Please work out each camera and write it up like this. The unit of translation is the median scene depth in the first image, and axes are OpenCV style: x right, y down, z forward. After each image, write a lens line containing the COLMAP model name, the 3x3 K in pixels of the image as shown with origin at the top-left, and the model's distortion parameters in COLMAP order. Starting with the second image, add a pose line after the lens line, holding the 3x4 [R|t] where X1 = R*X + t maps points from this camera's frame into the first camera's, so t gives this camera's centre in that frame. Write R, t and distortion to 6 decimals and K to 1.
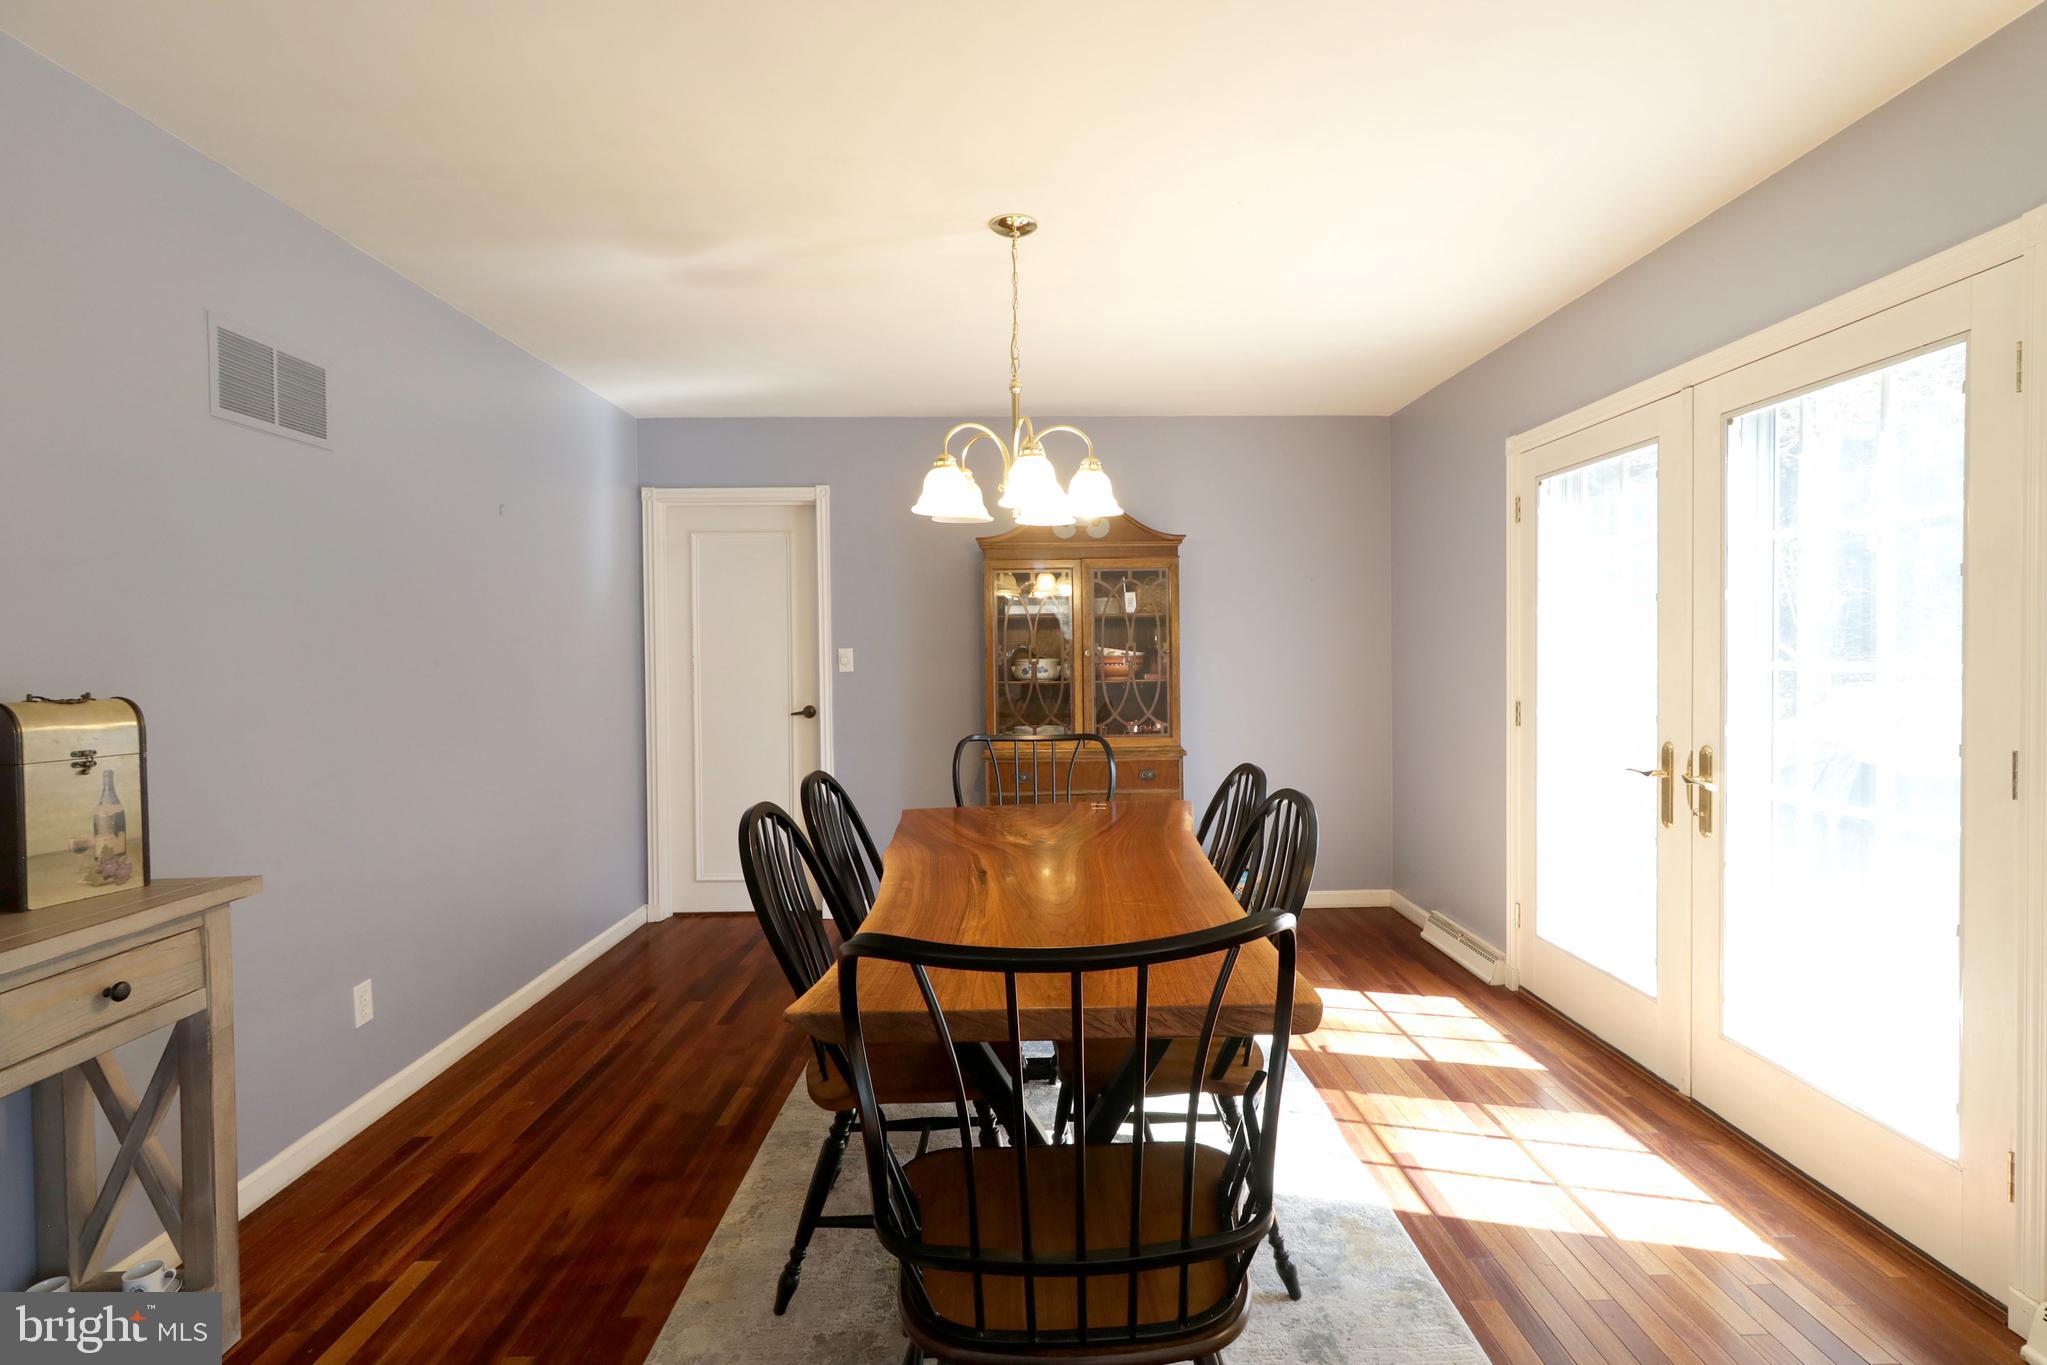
lens RADIAL K [[960.4, 0, 1040.8], [0, 960.4, 672.8], [0, 0, 1]] dist [0.003357, 0.004237]
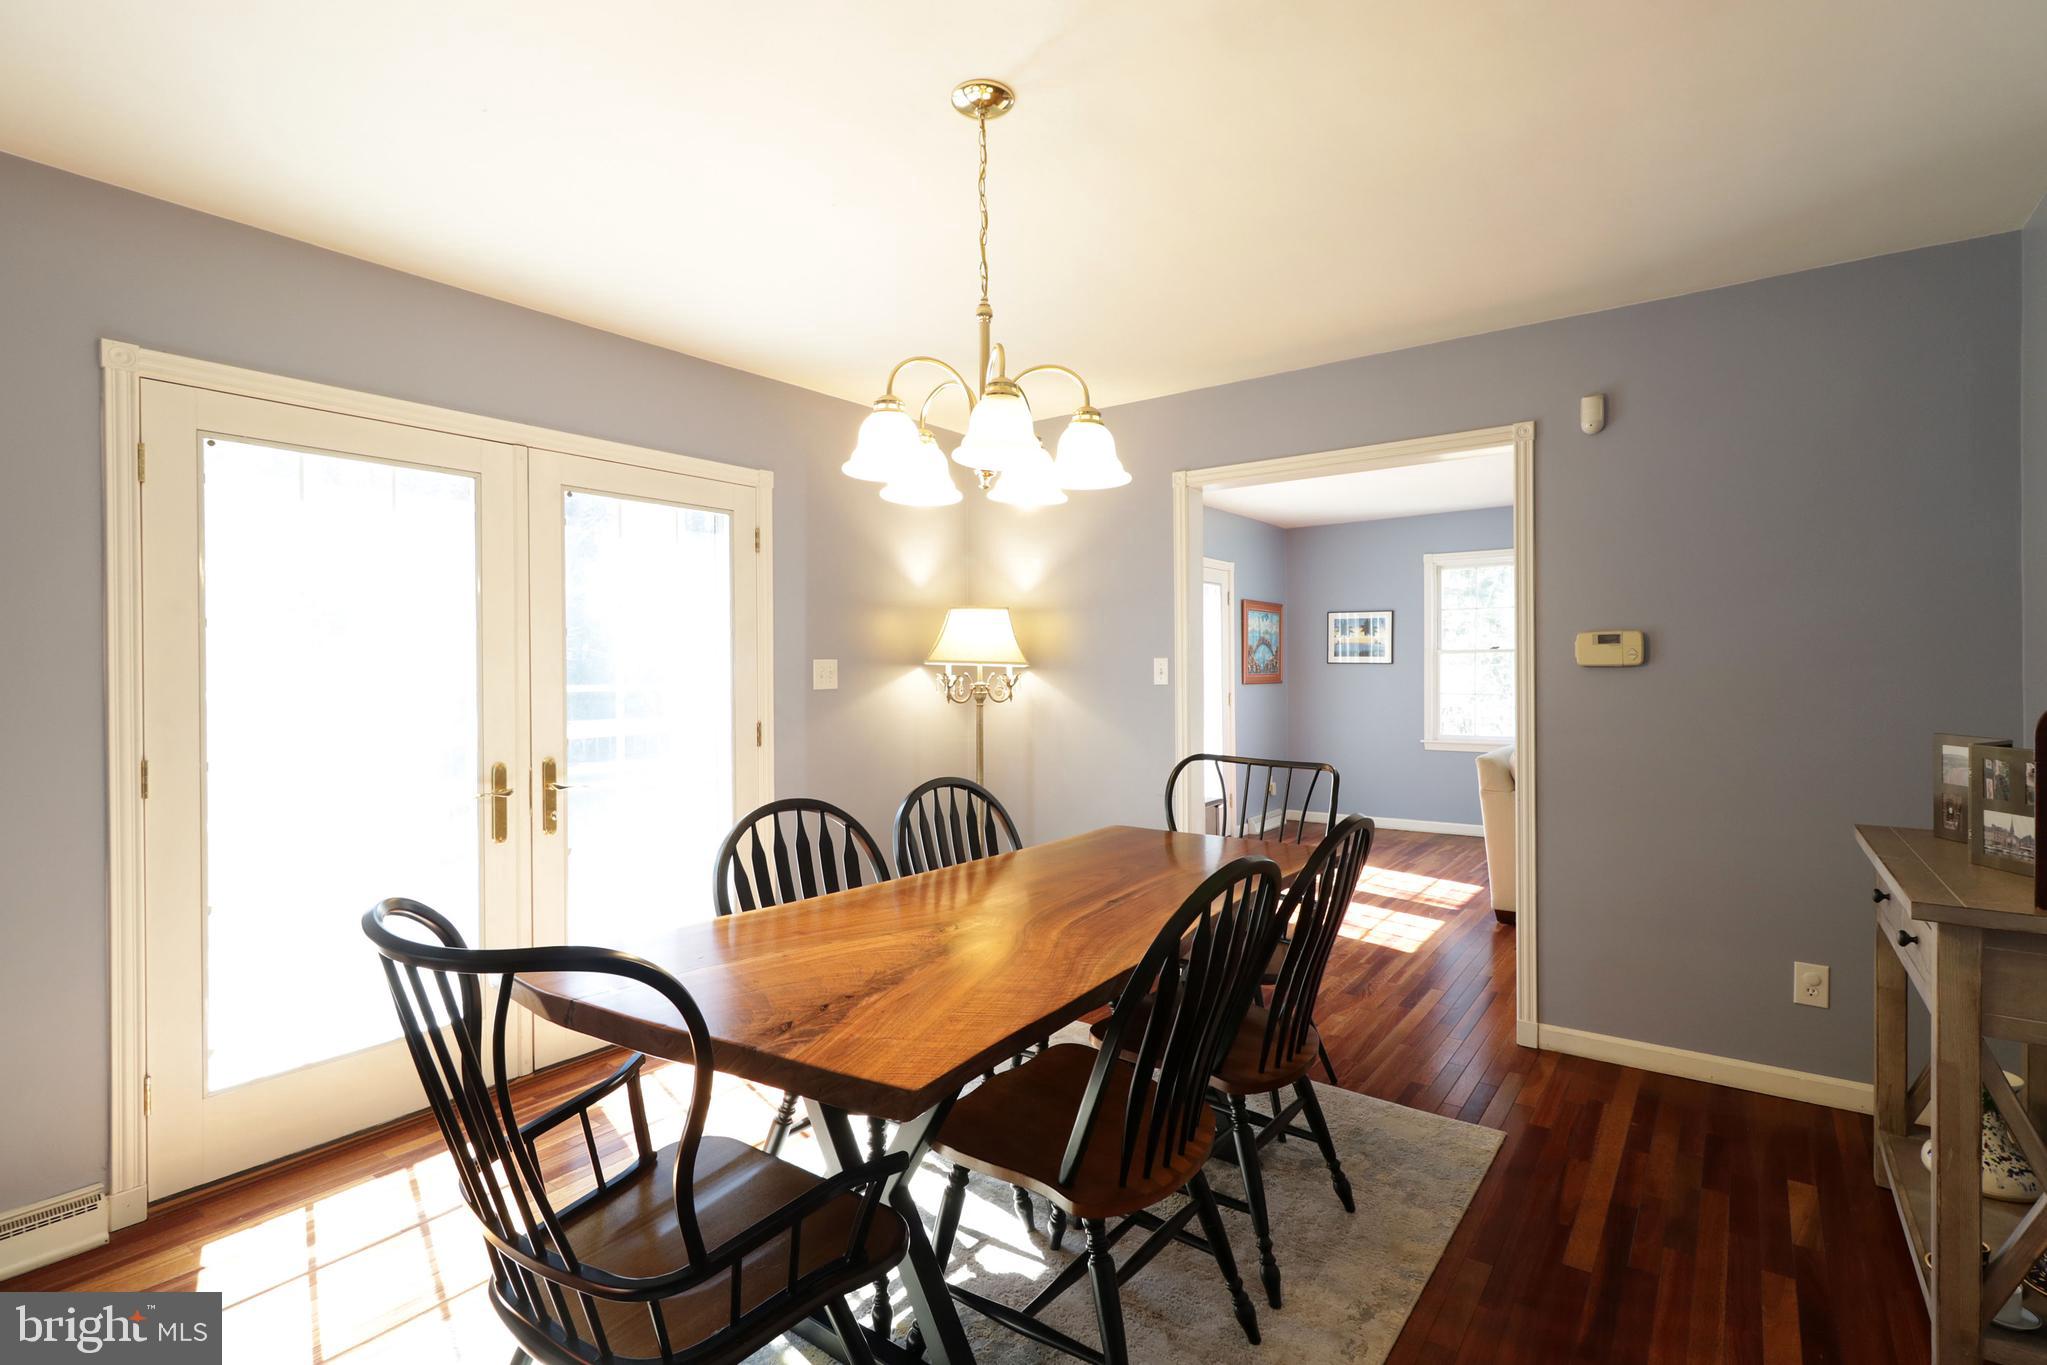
lens RADIAL K [[960.4, 0, 1040.8], [0, 960.4, 672.8], [0, 0, 1]] dist [0.003357, 0.004237]
pose [[-0.792593, 0.012544, 0.609622, -0.385033], [0.027717, 0.999496, 0.015470, -0.022018], [-0.609121, 0.029159, -0.792541, 1.183515]]
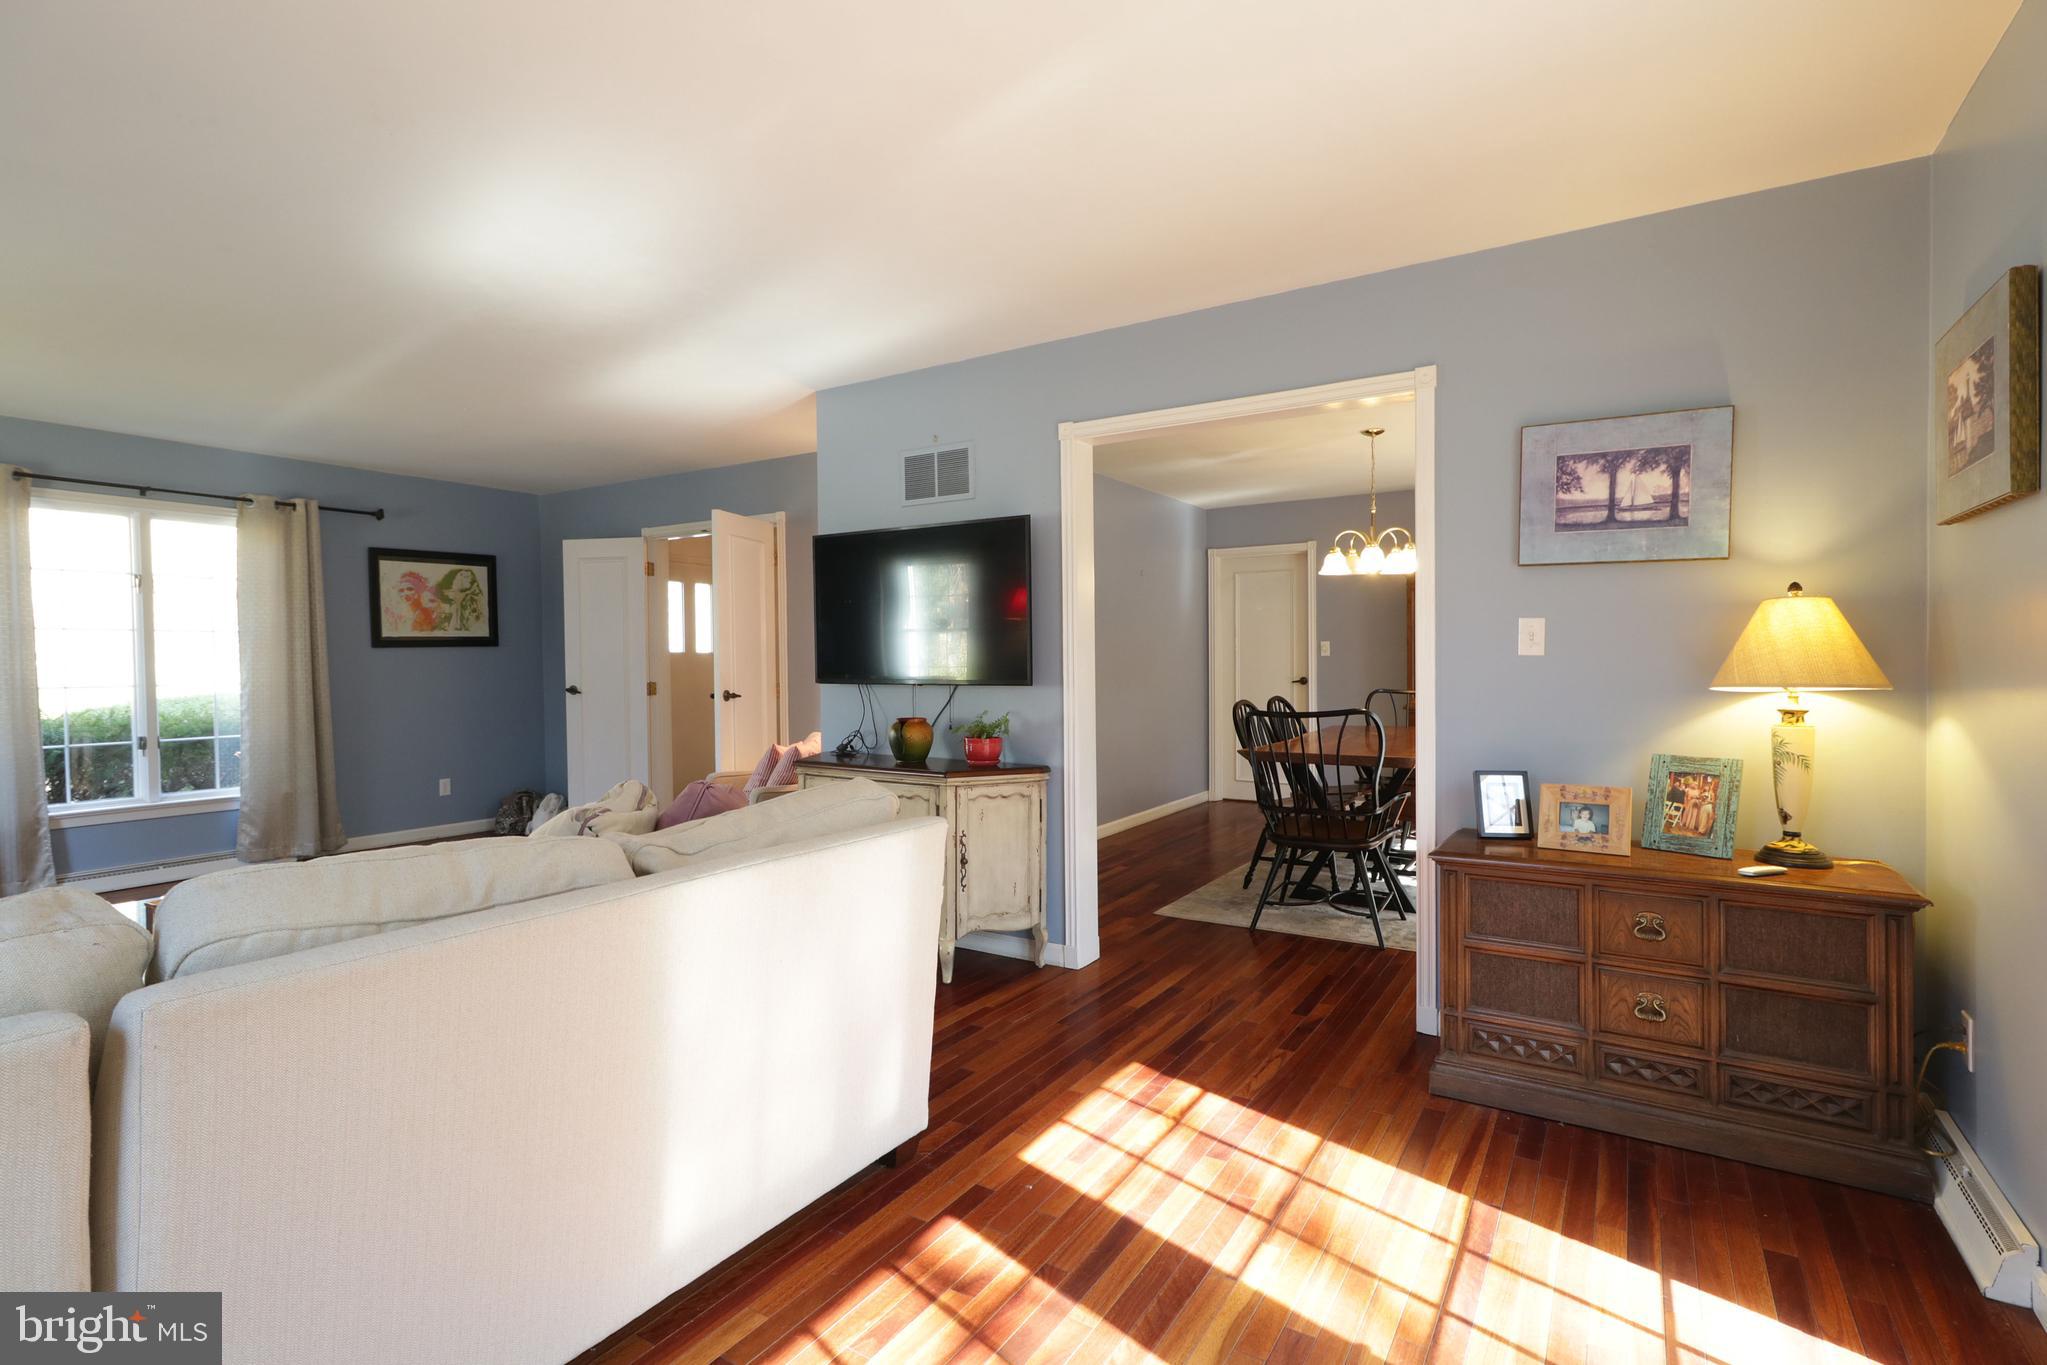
lens RADIAL K [[960.4, 0, 1040.8], [0, 960.4, 672.8], [0, 0, 1]] dist [0.003357, 0.004237]
pose [[0.838129, 0.012102, -0.545337, 0.388244], [-0.013346, 0.999910, 0.001678, 0.043555], [0.545308, 0.005872, 0.838215, -0.854693]]
